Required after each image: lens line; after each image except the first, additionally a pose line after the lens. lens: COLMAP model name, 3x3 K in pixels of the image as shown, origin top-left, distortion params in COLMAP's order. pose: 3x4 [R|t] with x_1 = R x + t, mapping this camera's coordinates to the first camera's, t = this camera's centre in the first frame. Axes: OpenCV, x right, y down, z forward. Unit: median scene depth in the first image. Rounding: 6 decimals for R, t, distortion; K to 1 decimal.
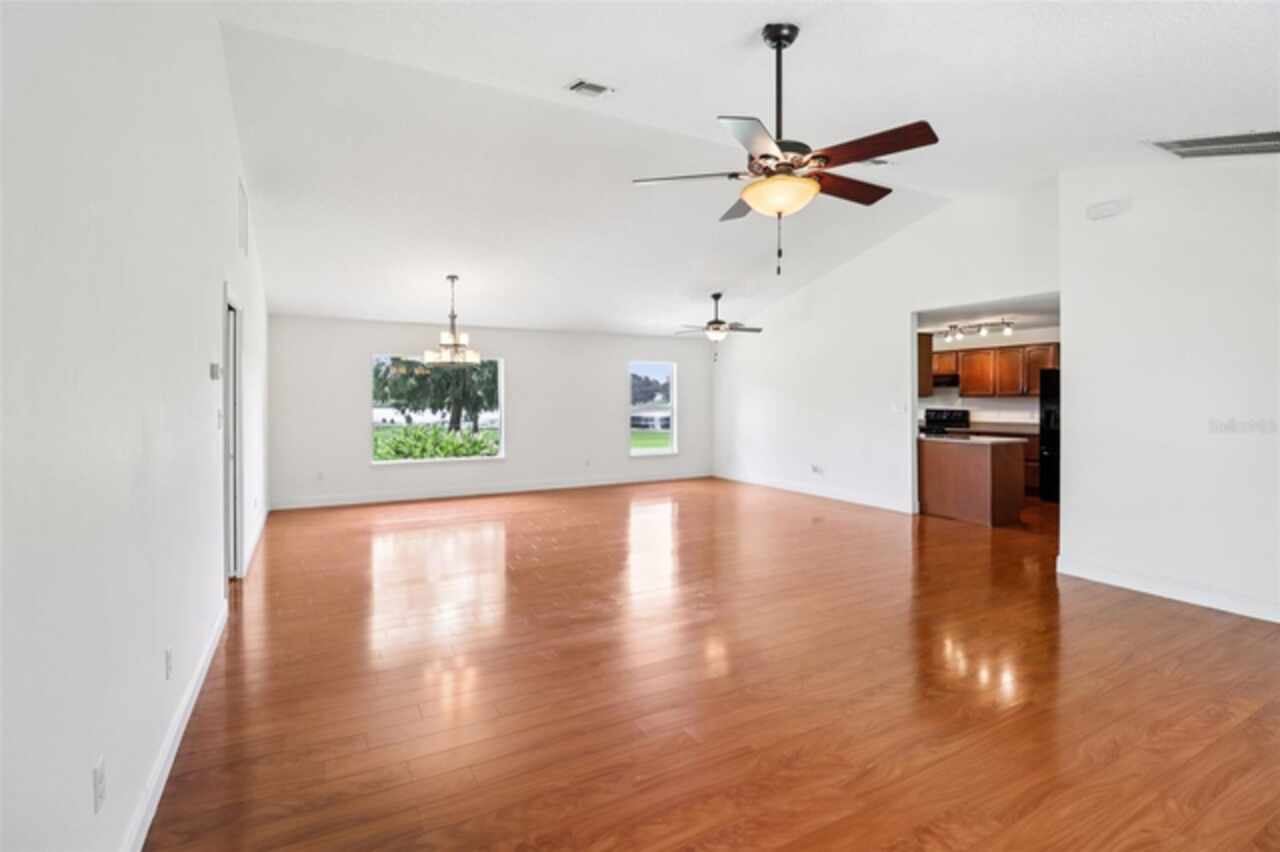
lens RADIAL K [[609.9, 0, 638.6], [0, 609.9, 401.5], [0, 0, 1]] dist [-0.000590, -0.012502]
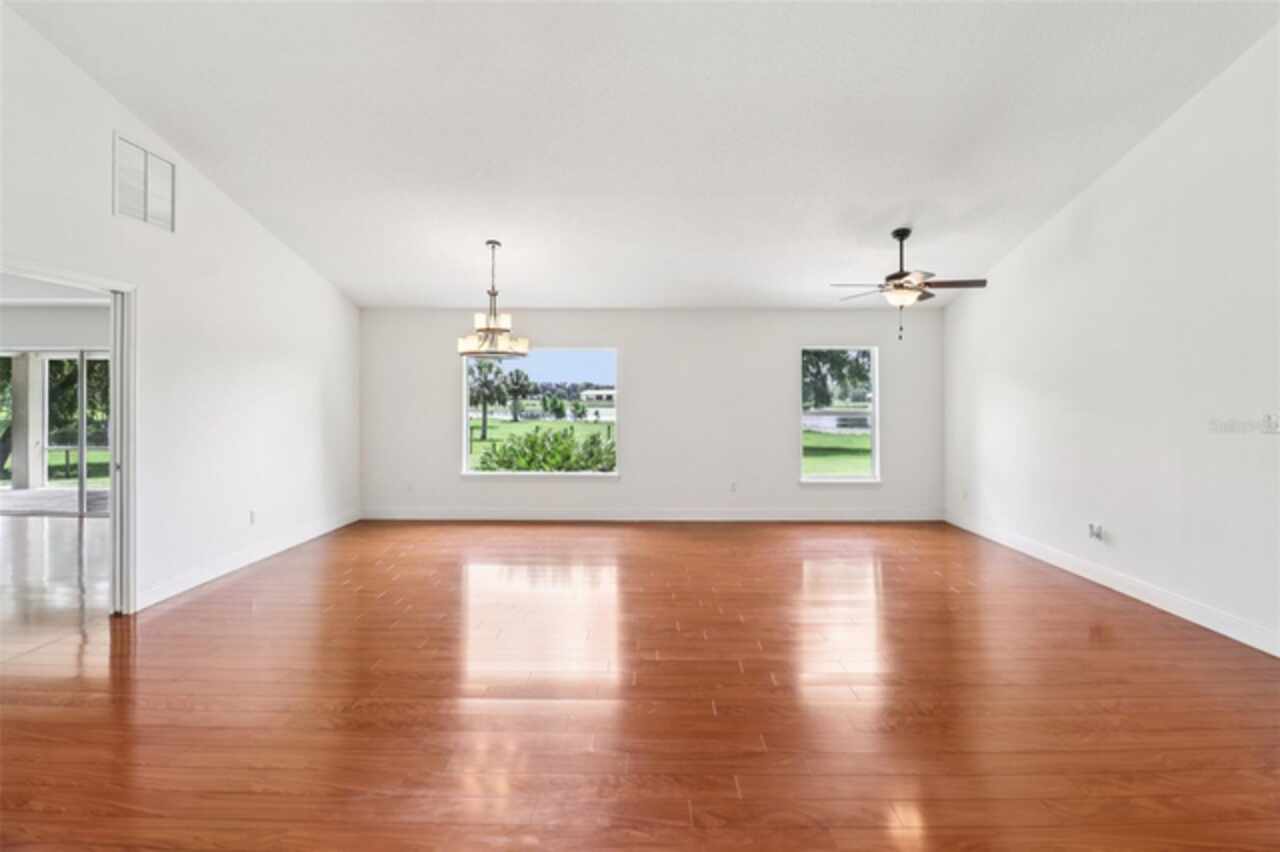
lens RADIAL K [[635.5, 0, 643.0], [0, 635.5, 388.0], [0, 0, 1]] dist [-0.010613, -0.000443]
pose [[0.870185, -0.005248, -0.492697, 0.215134], [-0.004404, 0.999821, -0.018427, -0.004583], [0.492706, 0.018205, 0.870006, 0.321411]]
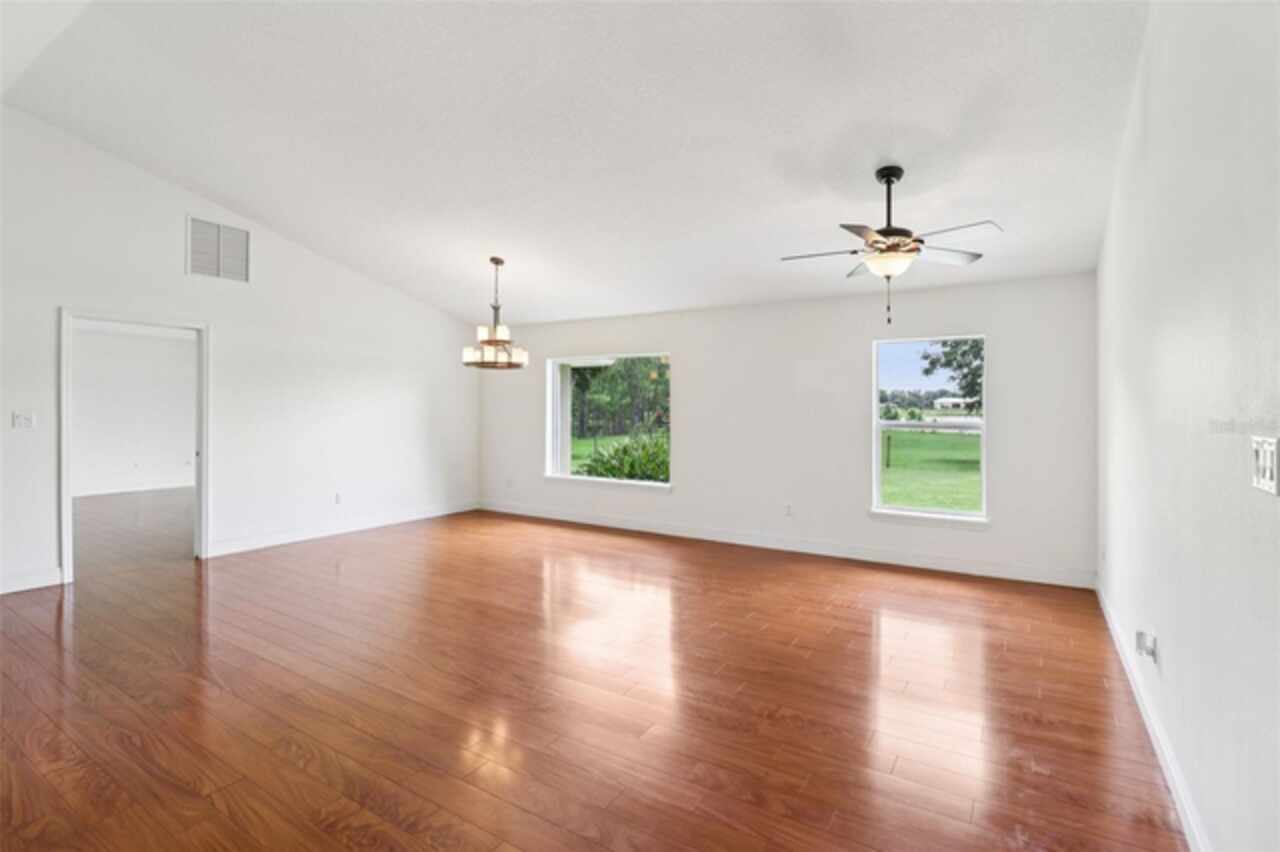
lens RADIAL K [[609.9, 0, 638.6], [0, 609.9, 401.5], [0, 0, 1]] dist [-0.000590, -0.012502]
pose [[0.482288, -0.003123, -0.876007, 0.422533], [-0.007091, 0.999947, -0.007469, -0.005911], [0.875984, 0.009814, 0.482240, 0.637833]]
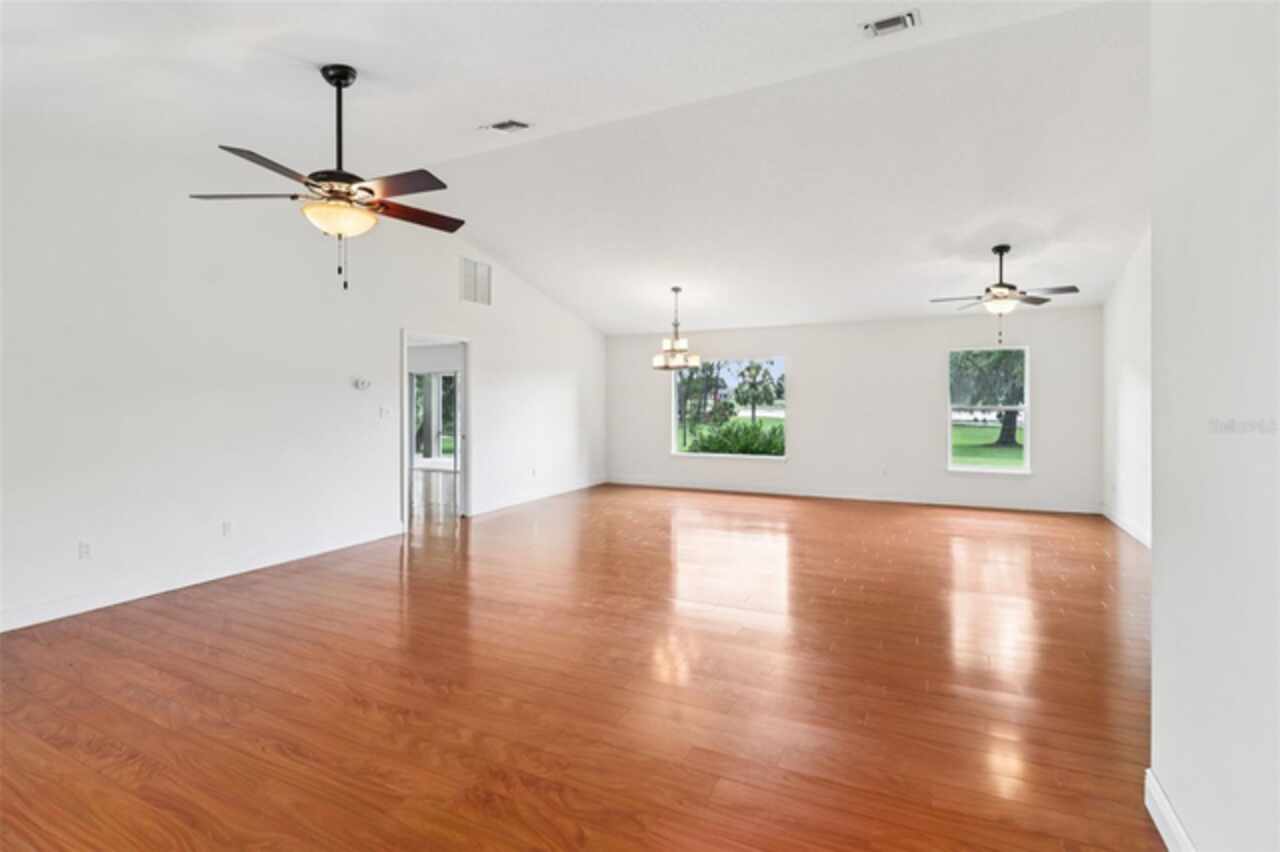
lens RADIAL K [[609.9, 0, 638.6], [0, 609.9, 401.5], [0, 0, 1]] dist [-0.000590, -0.012502]
pose [[0.563785, -0.000817, -0.825921, 0.469648], [0.004052, 0.999990, 0.001776, -0.001841], [0.825912, -0.004348, 0.563783, 0.265387]]
